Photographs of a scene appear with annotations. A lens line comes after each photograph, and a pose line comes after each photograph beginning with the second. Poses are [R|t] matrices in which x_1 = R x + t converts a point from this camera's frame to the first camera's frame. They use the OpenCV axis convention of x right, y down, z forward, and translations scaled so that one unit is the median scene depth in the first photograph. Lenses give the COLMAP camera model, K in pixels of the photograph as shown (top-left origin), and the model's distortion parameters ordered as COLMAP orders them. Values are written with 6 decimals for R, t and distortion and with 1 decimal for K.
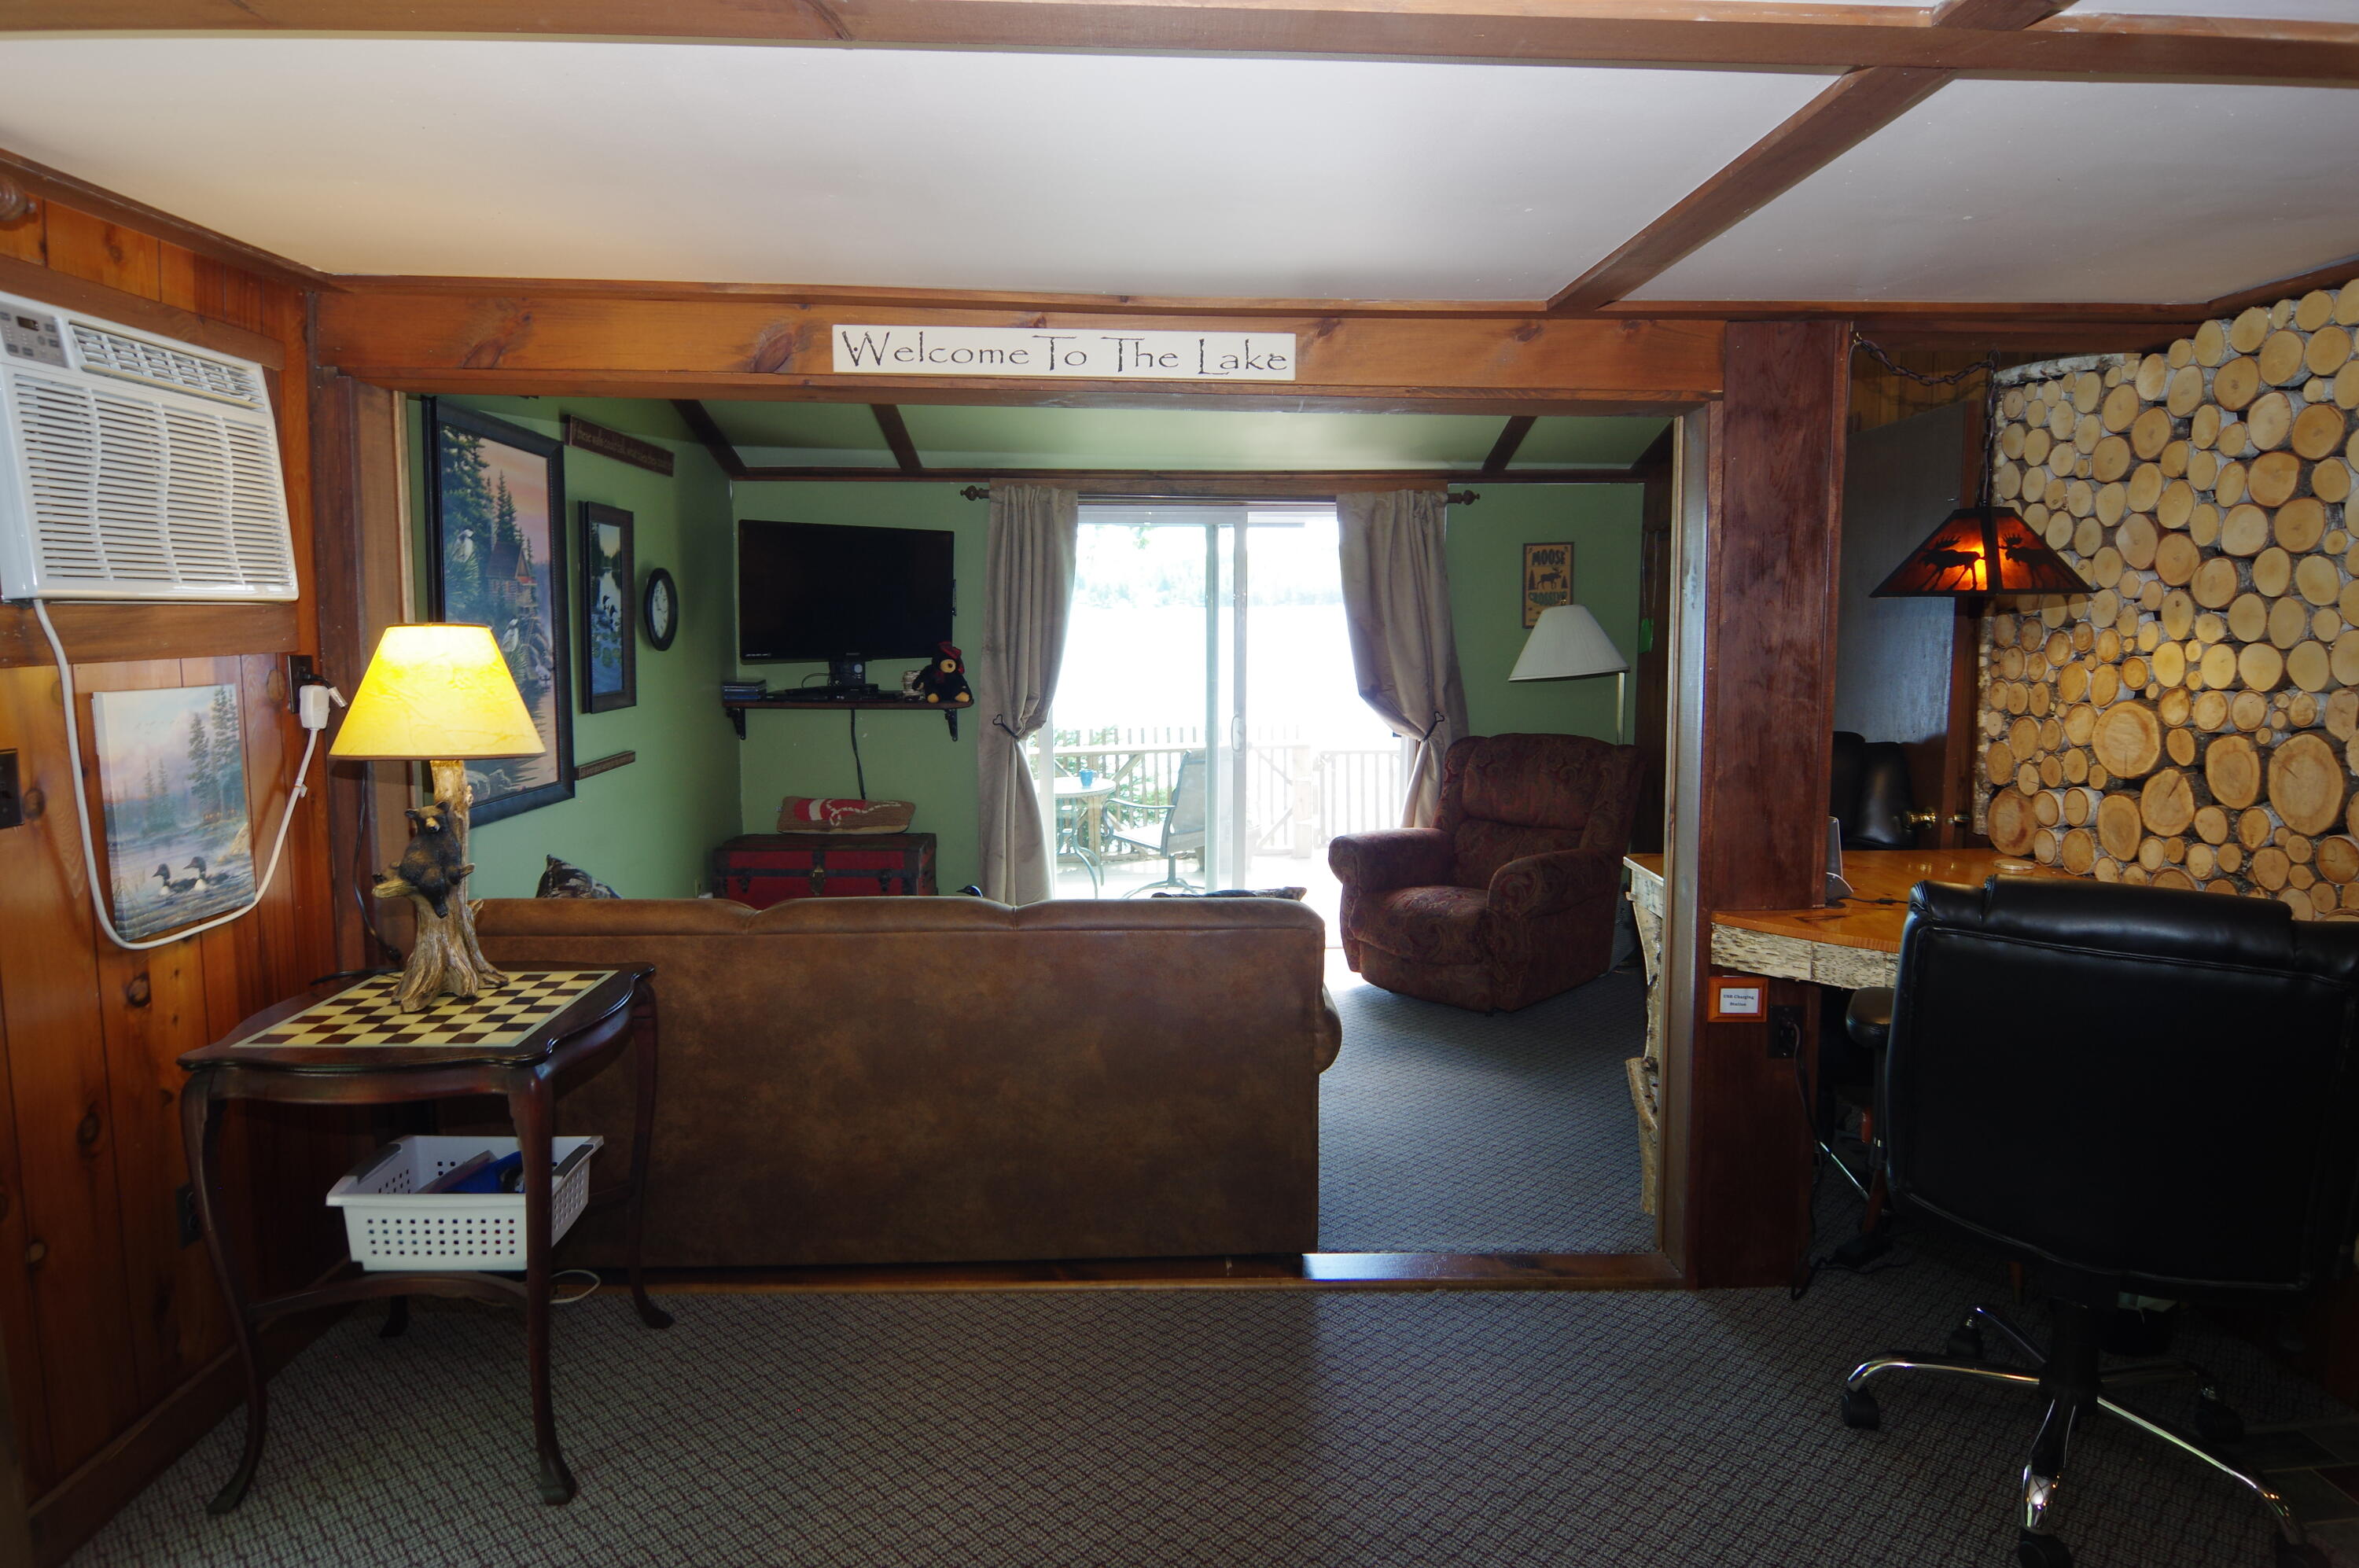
lens RADIAL K [[1325.0, 0, 1179.5], [0, 1325.0, 784.0], [0, 0, 1]] dist [0.000755, 0.000567]
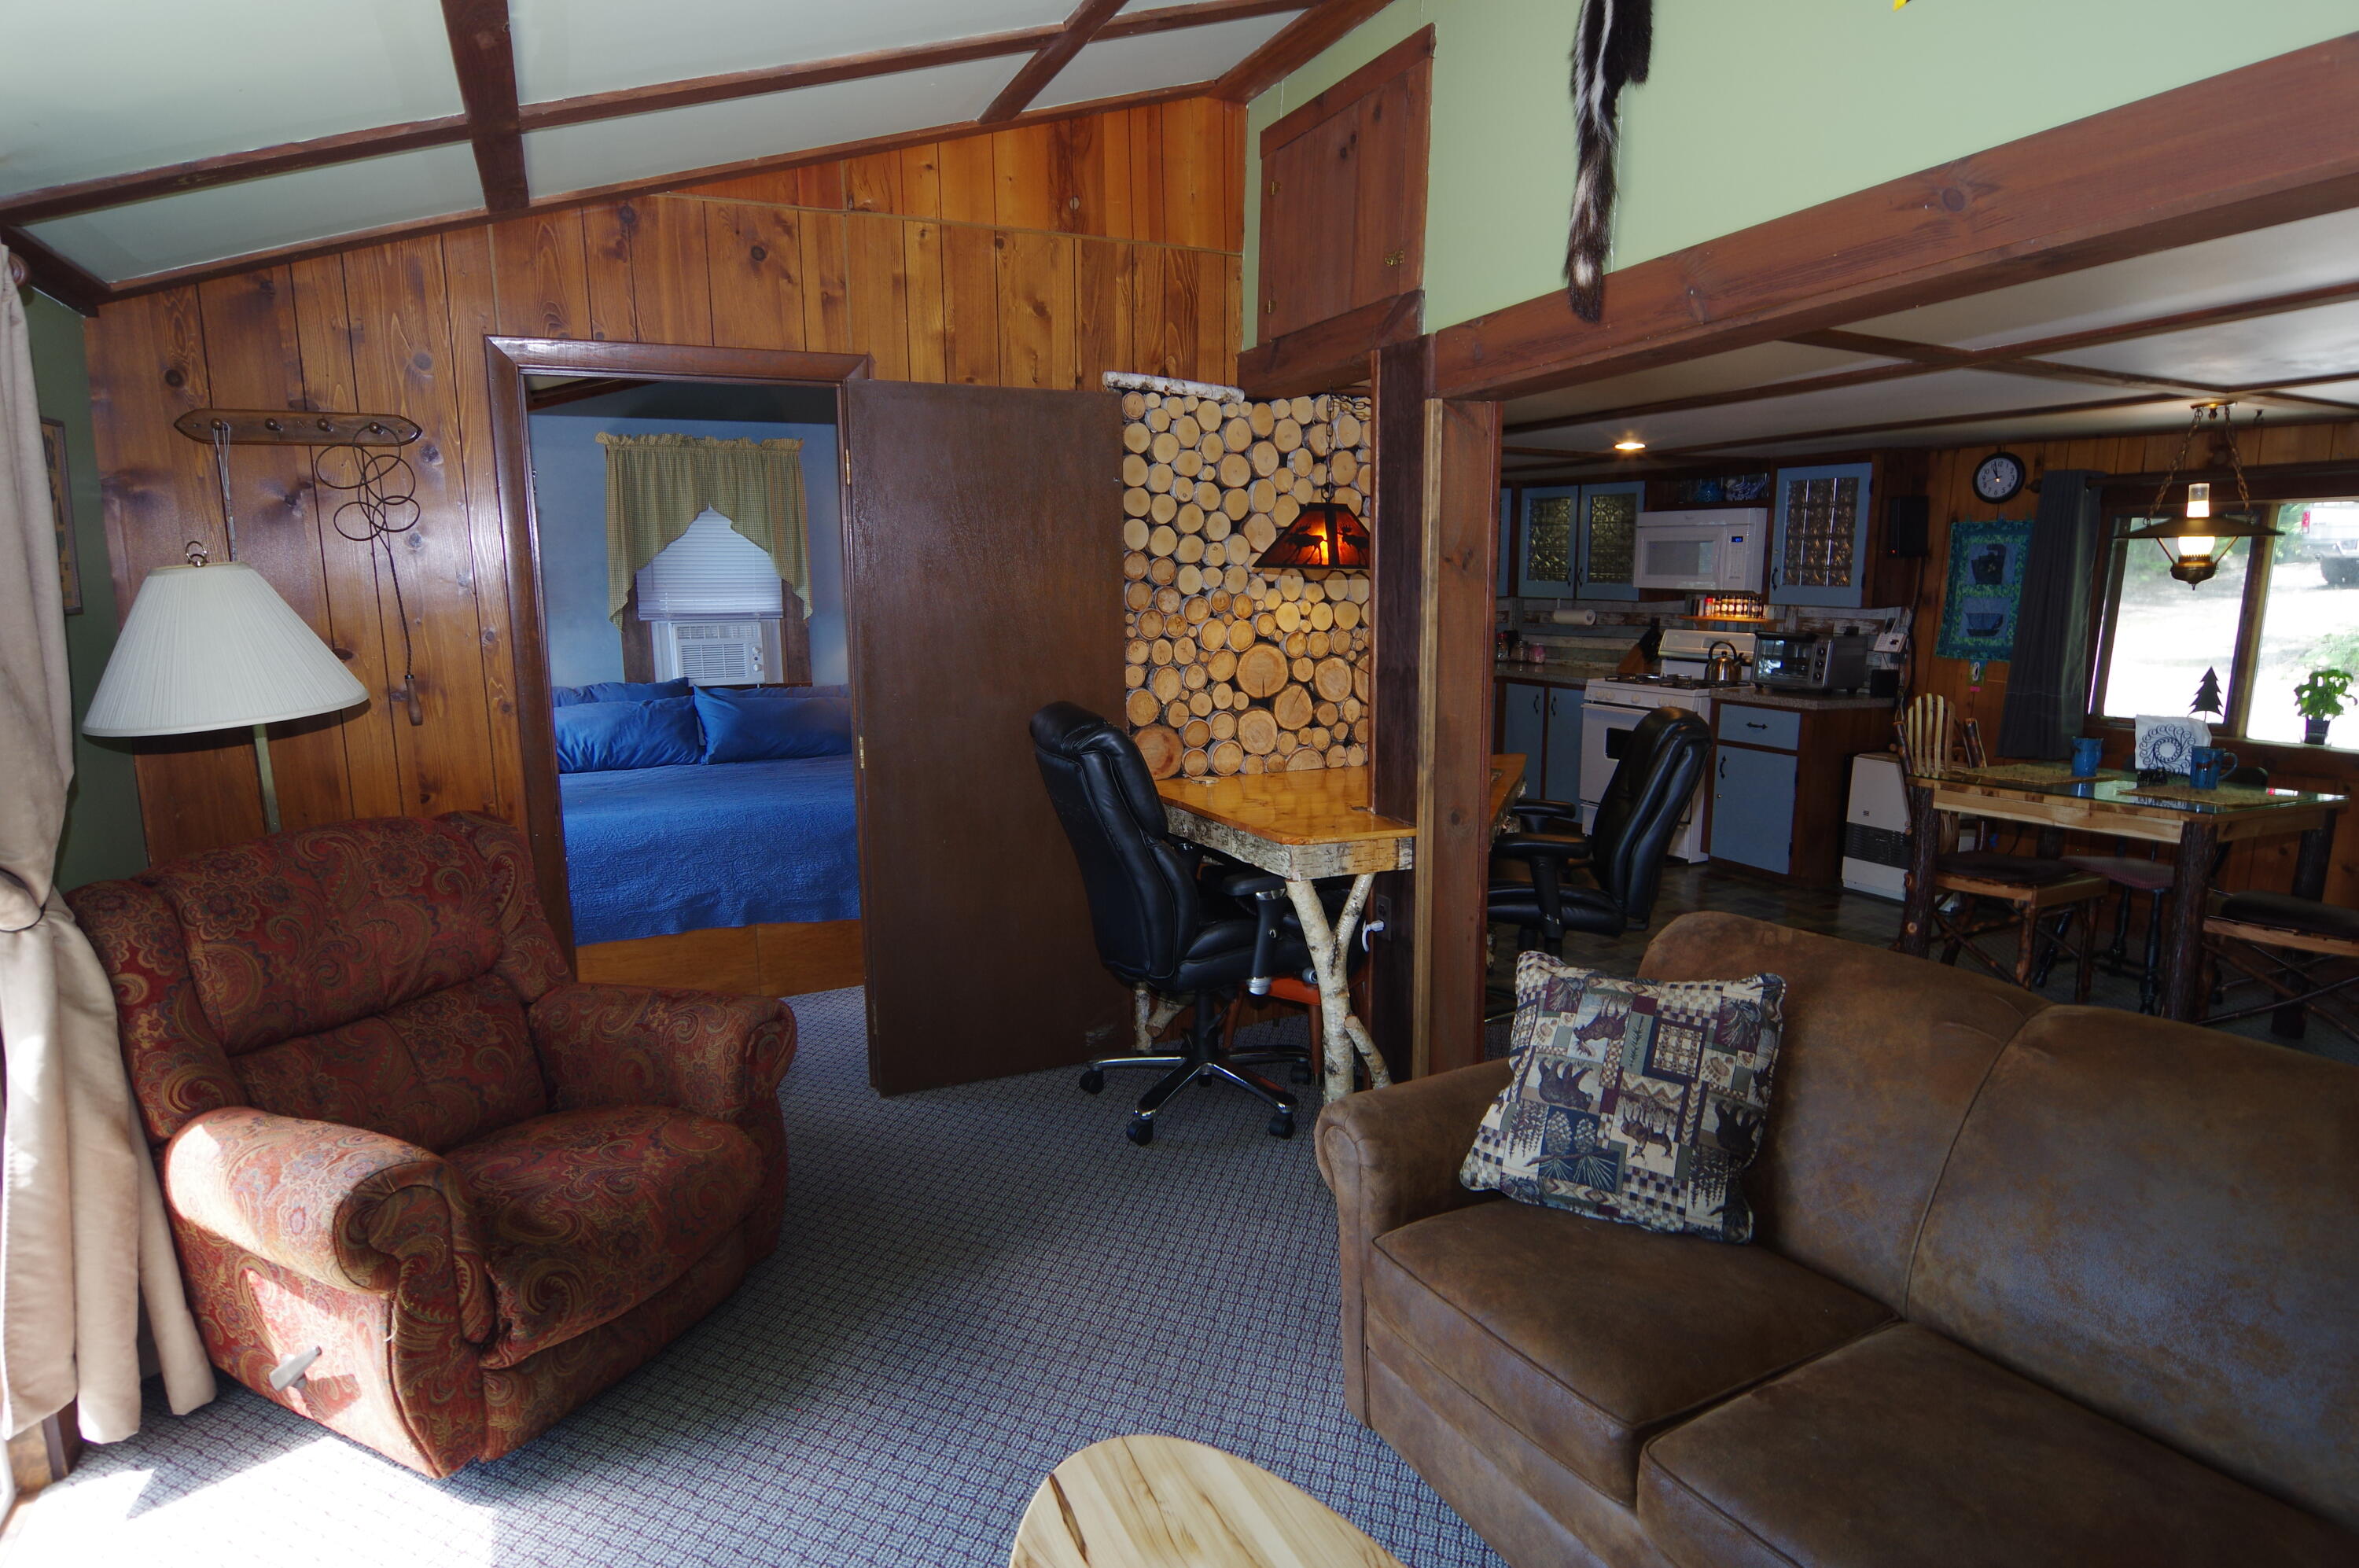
lens RADIAL K [[1215.6, 0, 1179.5], [0, 1215.6, 784.0], [0, 0, 1]] dist [-0.002439, -0.000271]
pose [[-0.402874, -0.142059, 0.904164, -0.474336], [0.118995, 0.971367, 0.205639, -0.199208], [-0.907487, 0.190437, -0.374434, 1.621596]]
